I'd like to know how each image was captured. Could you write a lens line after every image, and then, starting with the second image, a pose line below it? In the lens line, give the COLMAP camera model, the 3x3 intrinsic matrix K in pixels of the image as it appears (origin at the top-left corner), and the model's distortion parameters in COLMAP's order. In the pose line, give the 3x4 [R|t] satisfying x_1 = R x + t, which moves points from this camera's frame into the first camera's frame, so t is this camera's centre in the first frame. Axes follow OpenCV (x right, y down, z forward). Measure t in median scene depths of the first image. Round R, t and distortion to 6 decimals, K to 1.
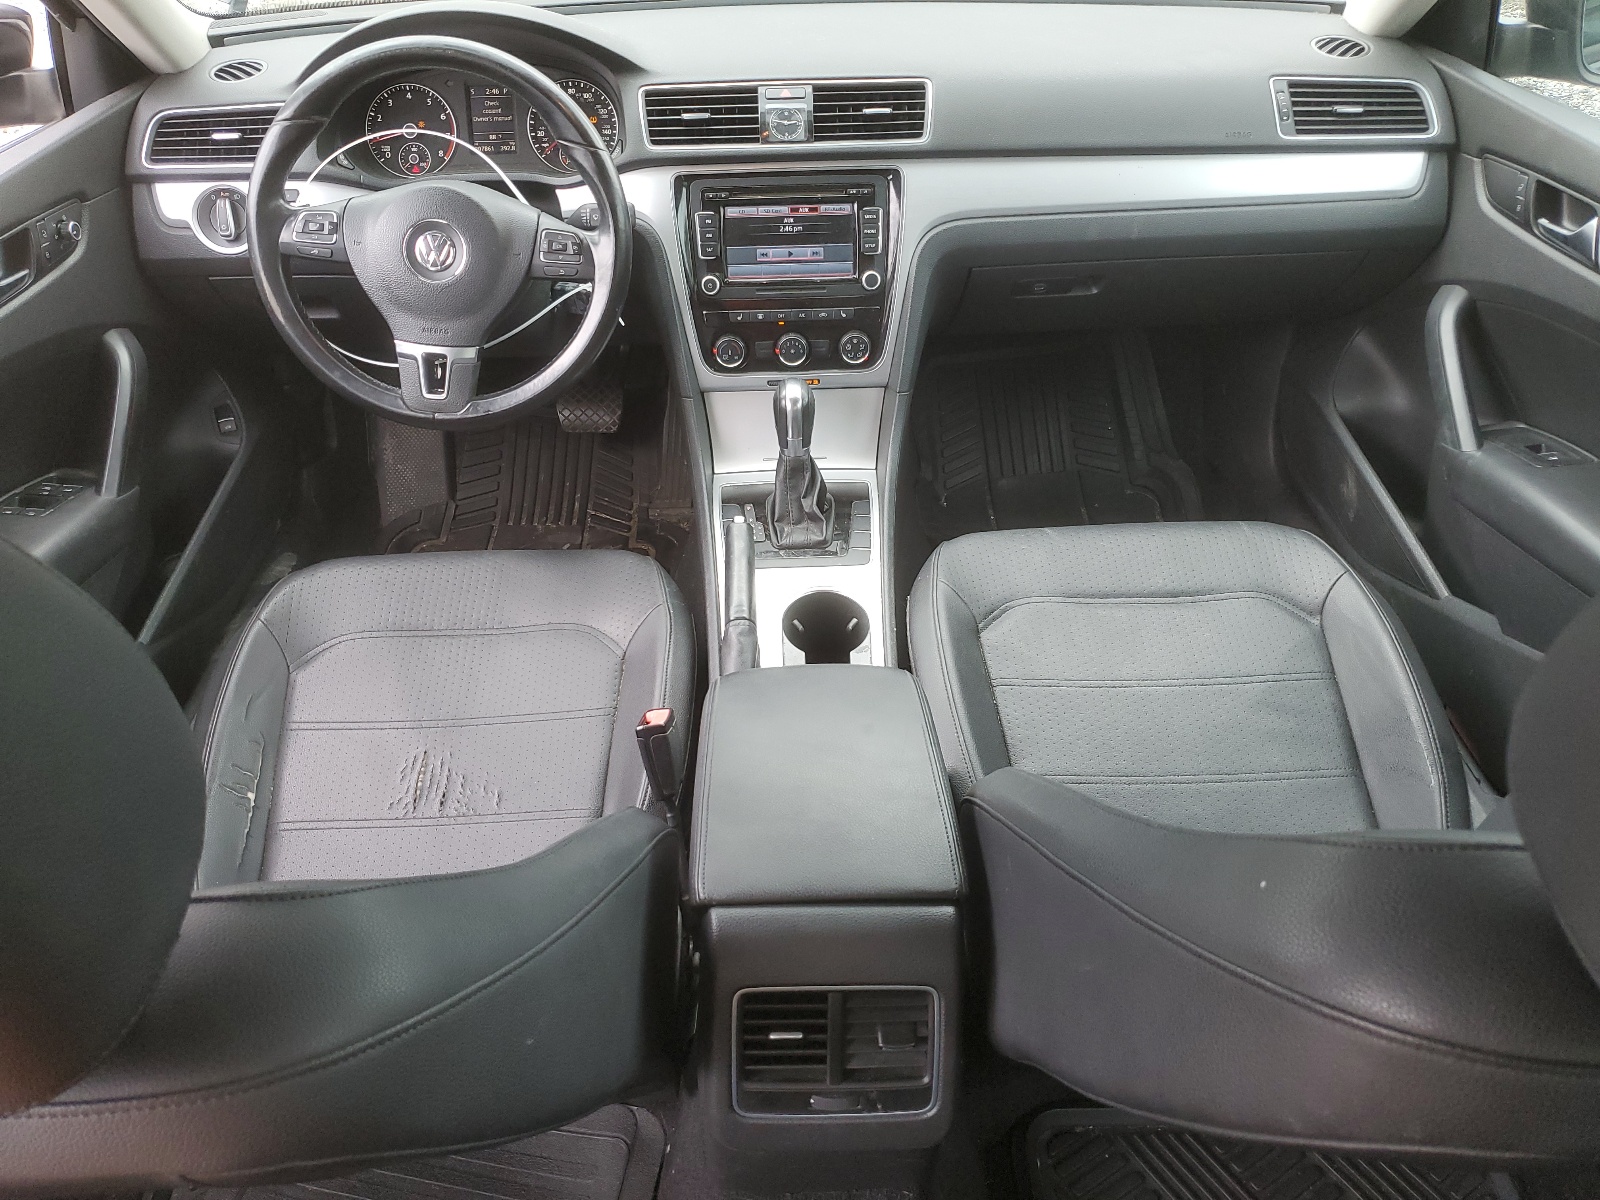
lens RADIAL K [[1218.6, 0, 800.8], [0, 1218.6, 598.1], [0, 0, 1]] dist [-0.012447, -0.003346]
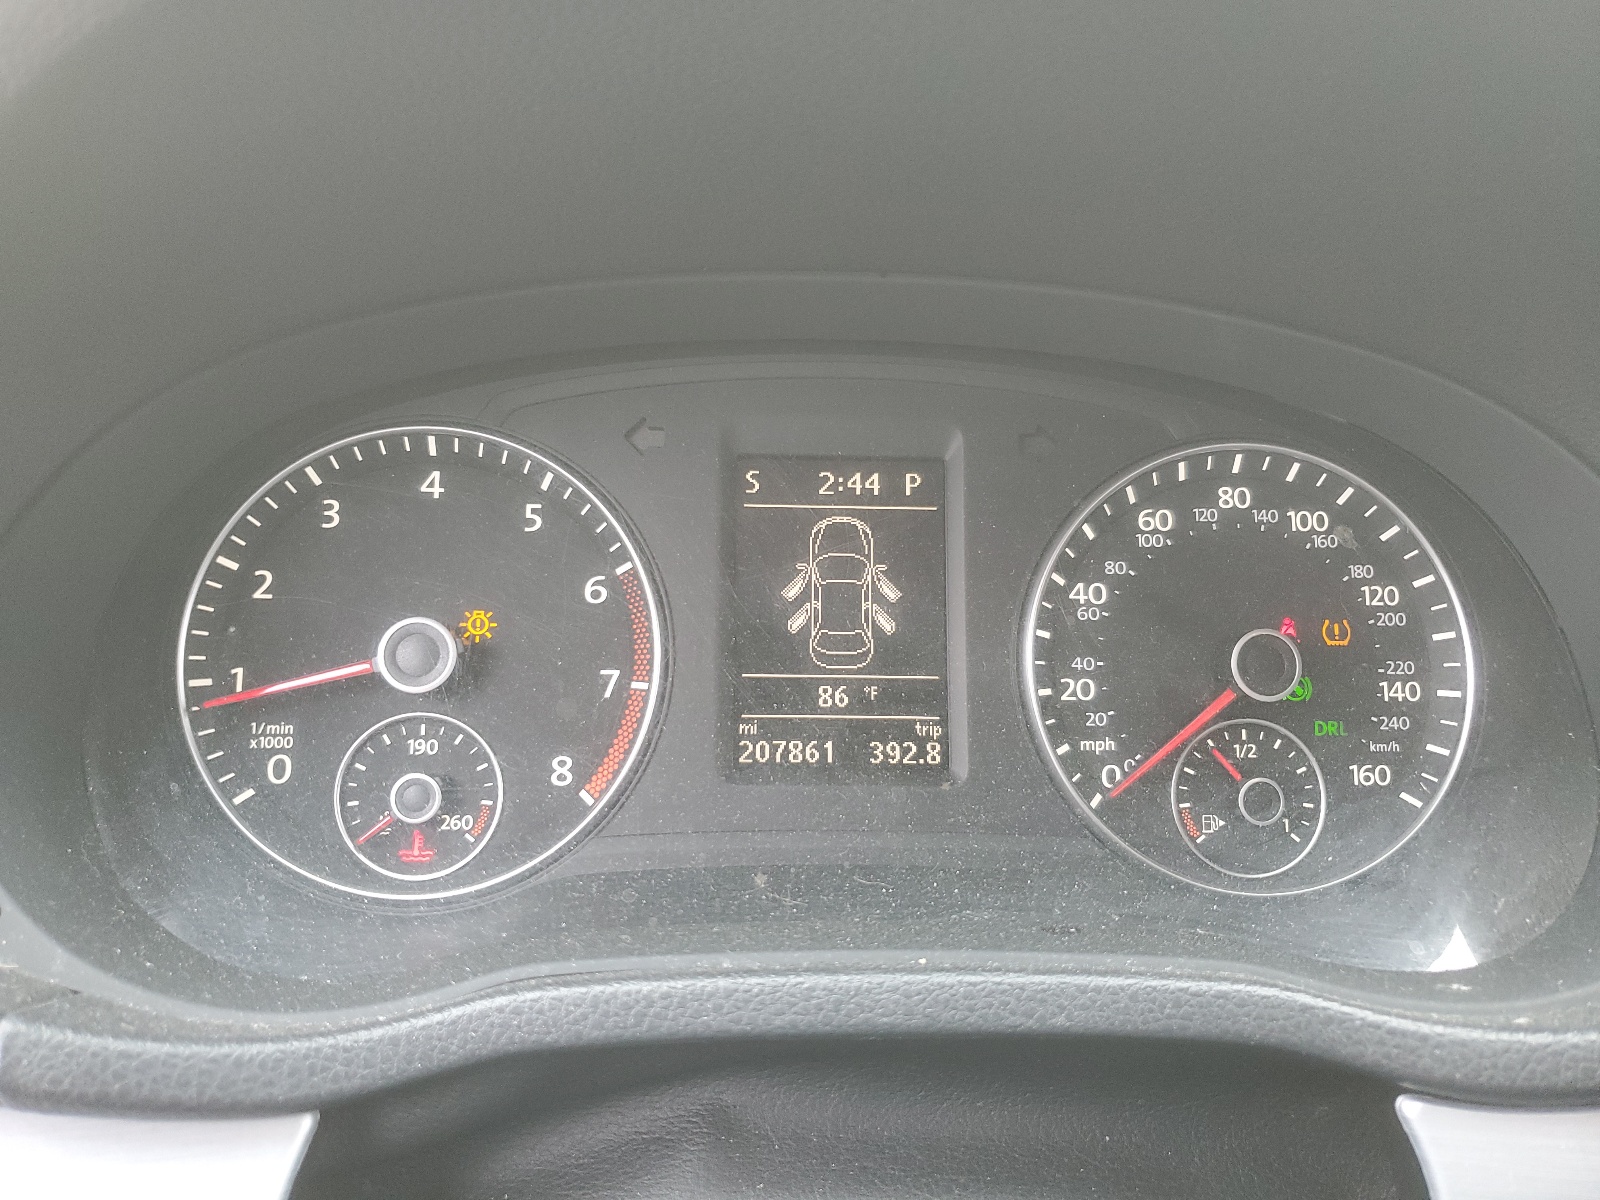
lens RADIAL K [[1218.6, 0, 799.0], [0, 1218.6, 599.0], [0, 0, 1]] dist [-0.012447, -0.003346]
pose [[0.999062, 0.033435, 0.027519, -0.266367], [-0.020945, 0.929317, -0.368690, -0.322987], [-0.037901, 0.367767, 0.929145, 0.815491]]
